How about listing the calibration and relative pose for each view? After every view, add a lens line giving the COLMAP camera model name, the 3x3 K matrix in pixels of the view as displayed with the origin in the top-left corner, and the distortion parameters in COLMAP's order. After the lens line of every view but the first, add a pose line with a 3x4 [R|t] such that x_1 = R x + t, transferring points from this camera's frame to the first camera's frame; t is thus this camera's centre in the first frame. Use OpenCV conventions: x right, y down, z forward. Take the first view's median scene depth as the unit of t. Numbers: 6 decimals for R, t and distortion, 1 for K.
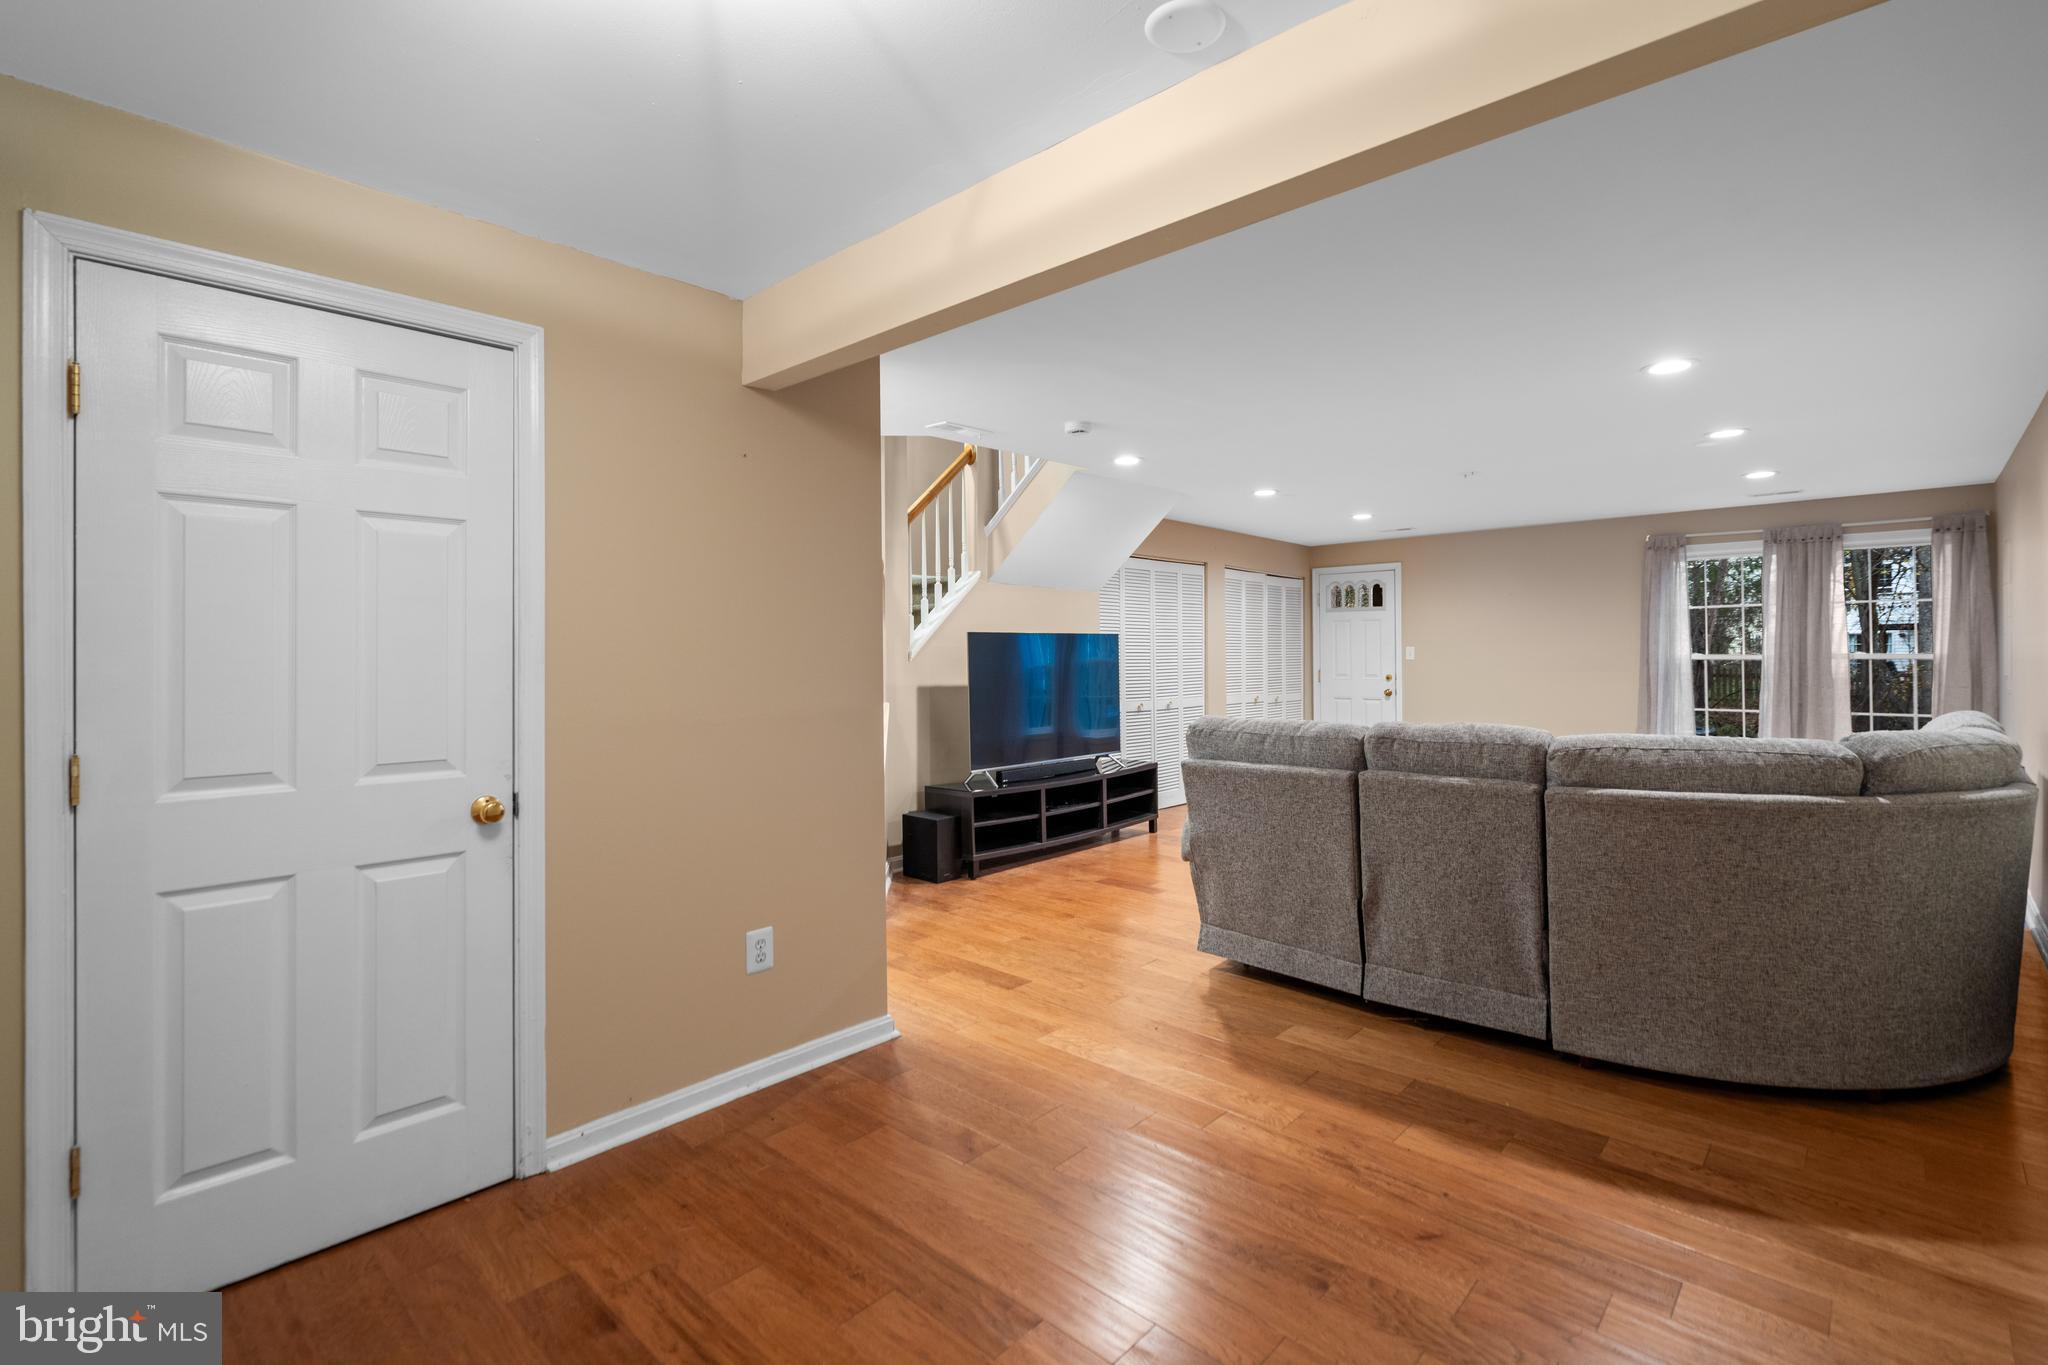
lens RADIAL K [[949.0, 0, 1047.5], [0, 949.0, 643.9], [0, 0, 1]] dist [-0.003087, 0.002567]
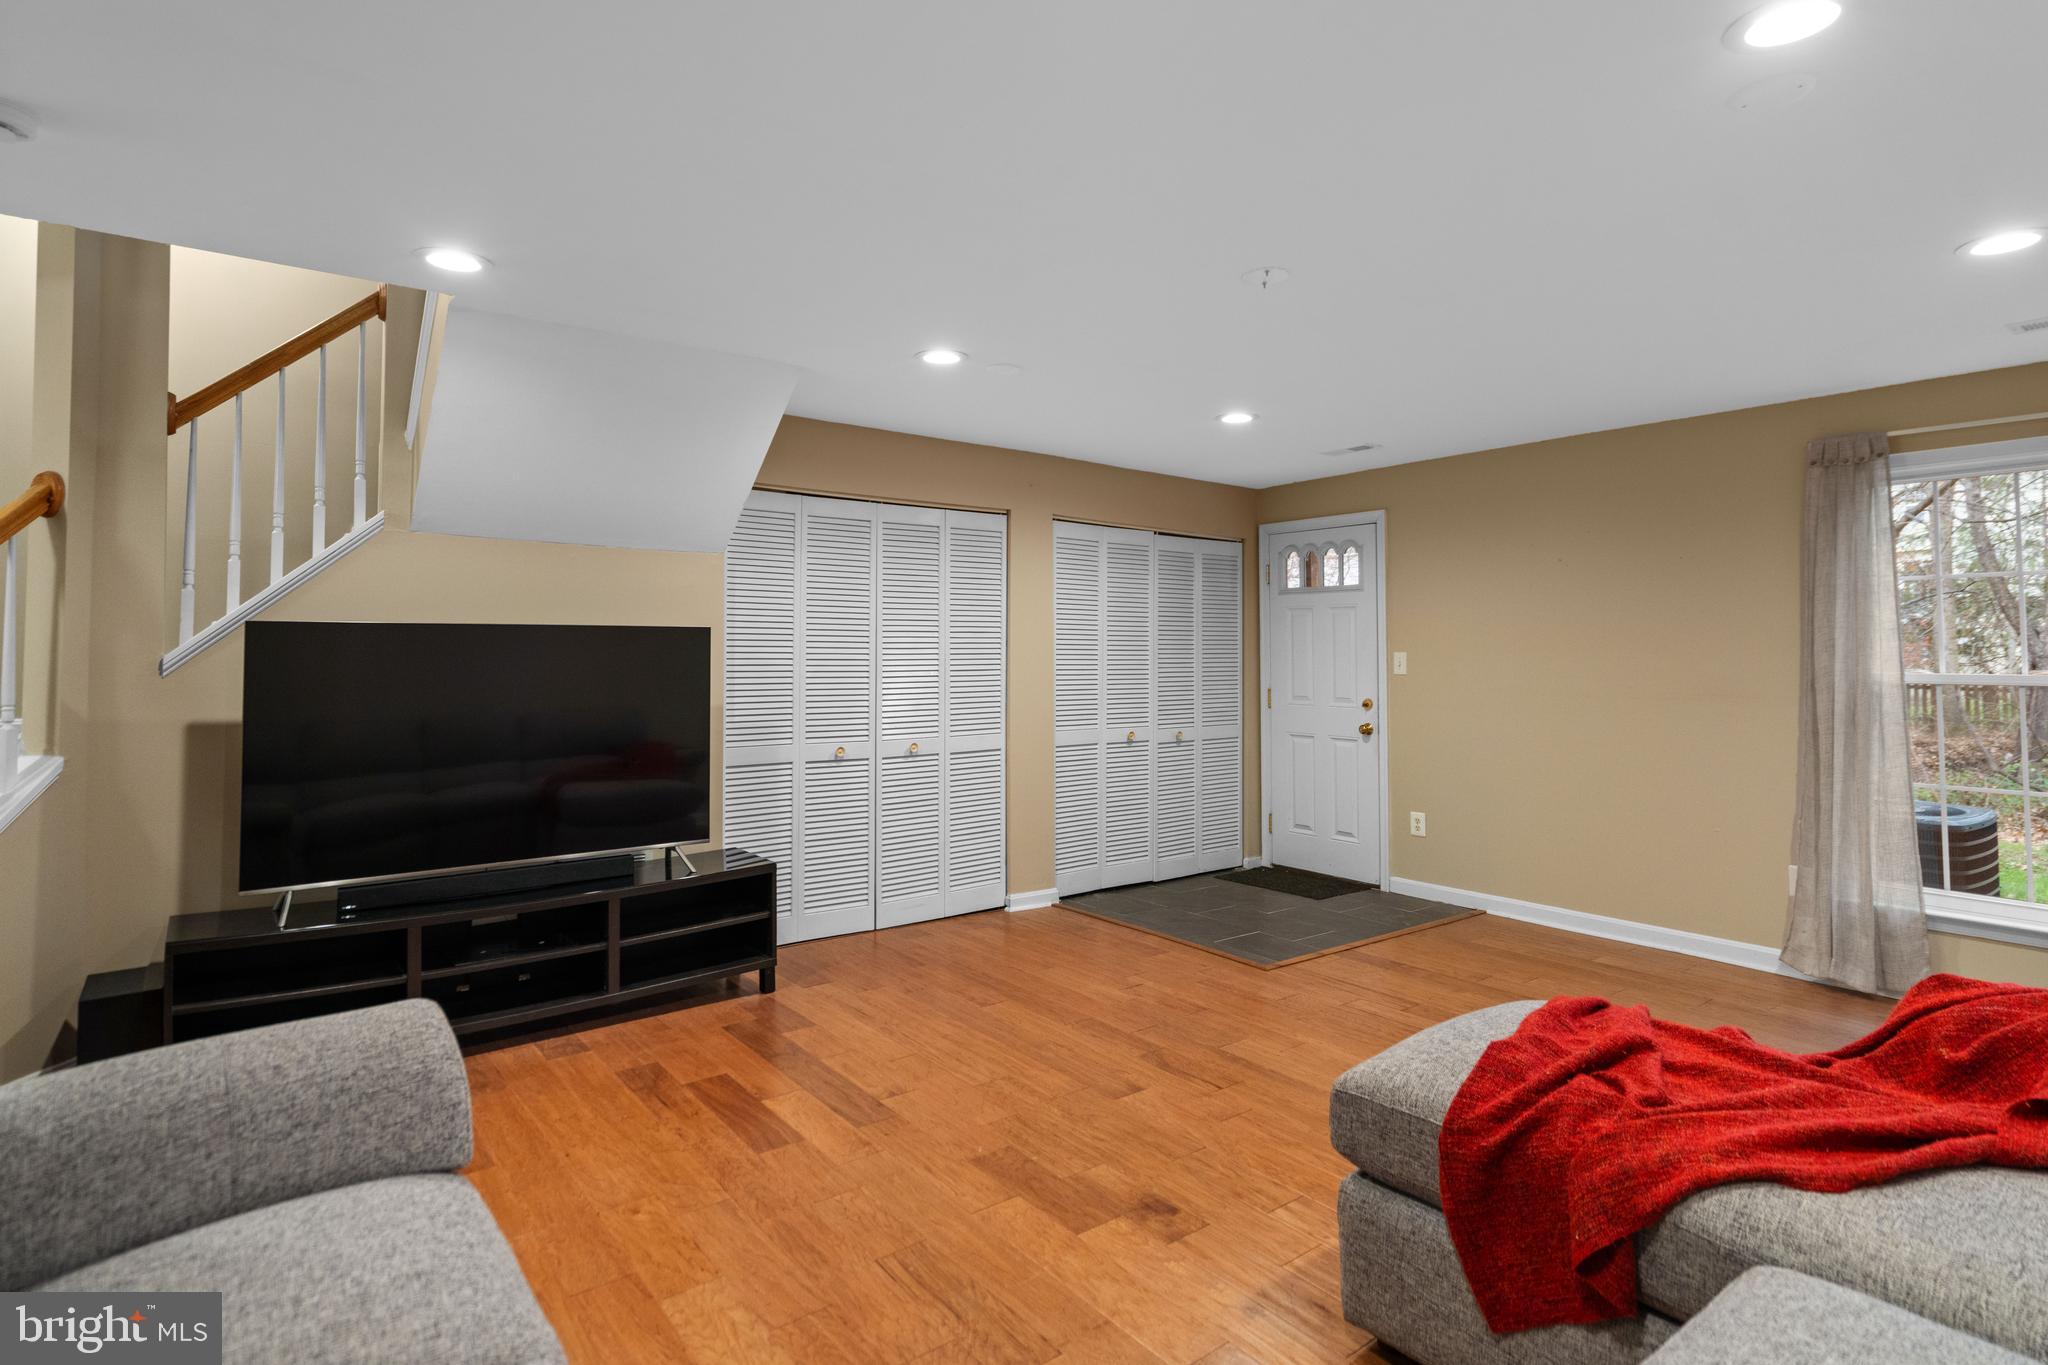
lens RADIAL K [[1046.2, 0, 1048.6], [0, 1046.2, 612.7], [0, 0, 1]] dist [0.001772, 0.003536]
pose [[0.985235, 0.001473, -0.171202, 0.404258], [-0.006250, 0.999606, -0.027364, -0.003632], [0.171095, 0.028030, 0.984856, 0.467114]]
